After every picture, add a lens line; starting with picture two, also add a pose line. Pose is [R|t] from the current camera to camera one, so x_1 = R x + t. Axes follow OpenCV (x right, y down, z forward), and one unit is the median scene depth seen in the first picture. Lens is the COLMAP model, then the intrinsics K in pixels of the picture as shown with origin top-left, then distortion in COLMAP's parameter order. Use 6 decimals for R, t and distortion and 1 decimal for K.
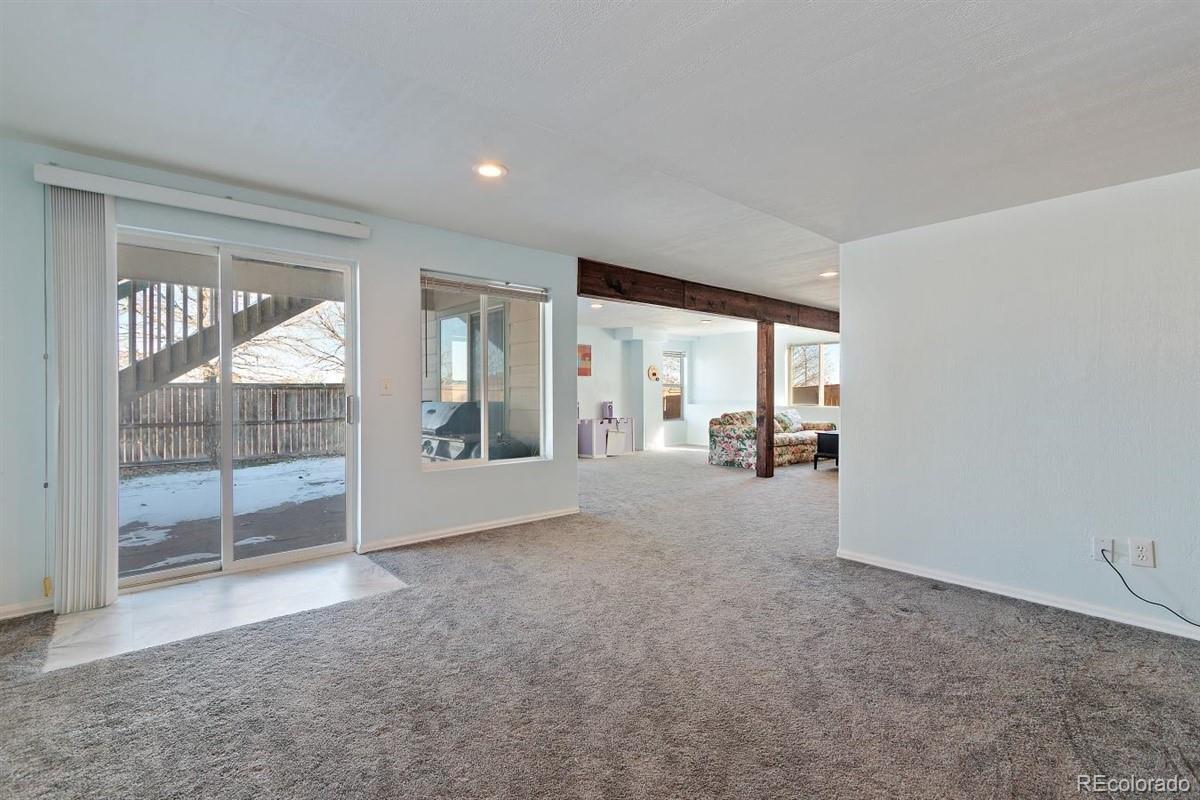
lens RADIAL K [[548.2, 0, 594.0], [0, 548.2, 398.9], [0, 0, 1]] dist [0.000684, 0.000340]
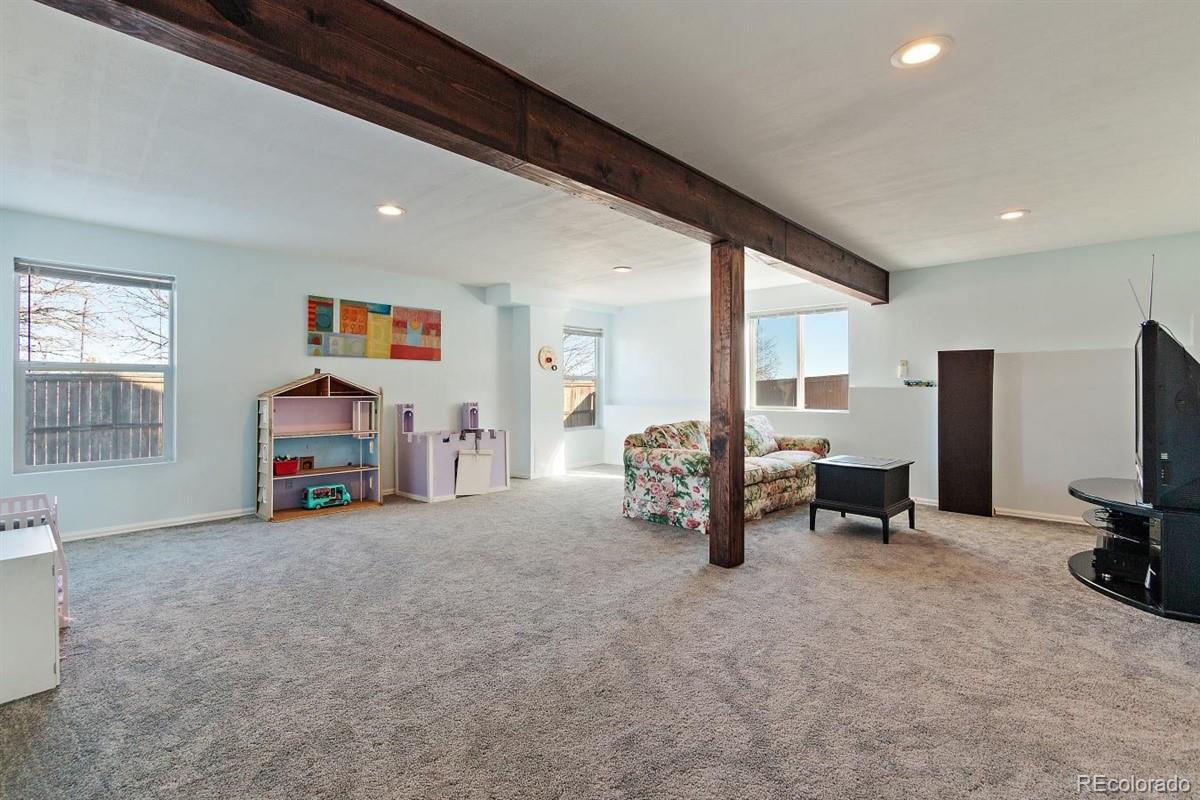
lens RADIAL K [[548.2, 0, 595.4], [0, 548.2, 392.1], [0, 0, 1]] dist [0.000684, 0.000340]
pose [[0.994663, 0.001106, 0.103175, 0.124893], [-0.000558, 0.999986, -0.005340, -0.004973], [-0.103180, 0.005254, 0.994649, 0.452213]]
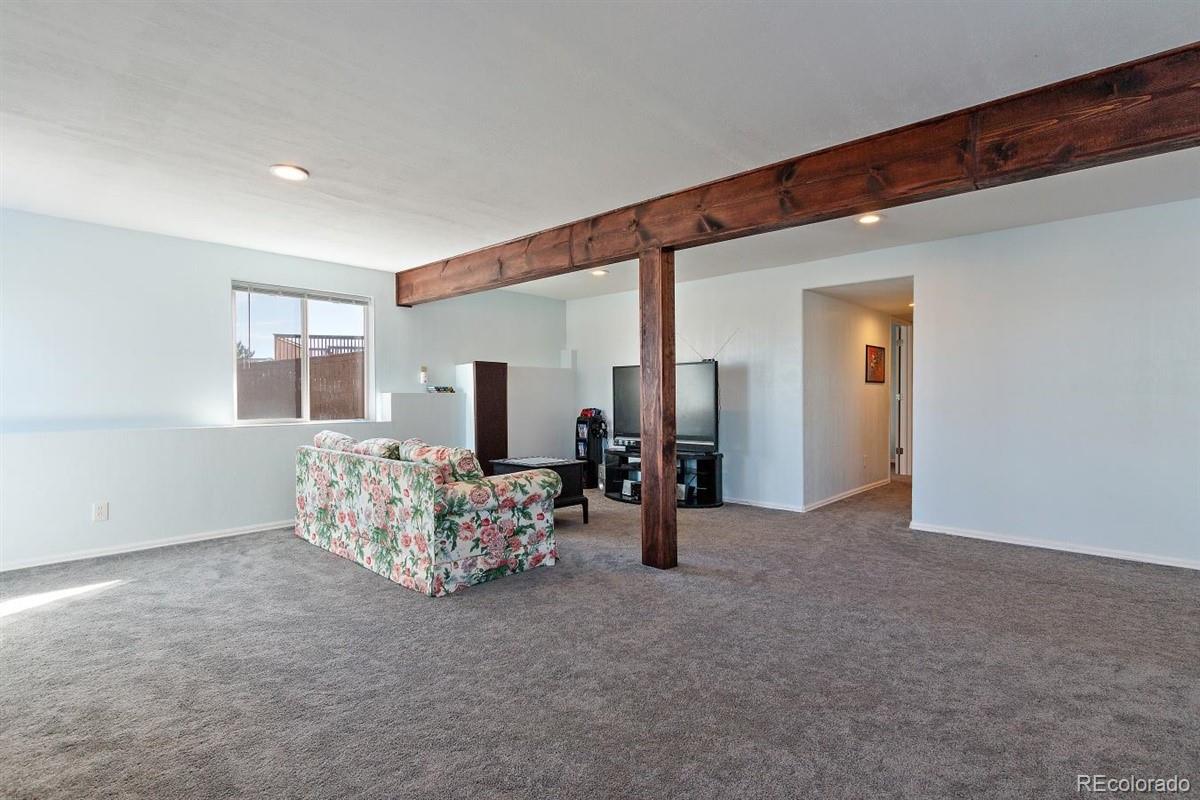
lens RADIAL K [[574.4, 0, 596.8], [0, 574.4, 405.6], [0, 0, 1]] dist [0.001188, 0.000158]
pose [[-0.089880, -0.018941, 0.995772, -0.164744], [0.014110, 0.999695, 0.020289, -0.010383], [-0.995853, 0.015874, -0.089585, 0.938034]]
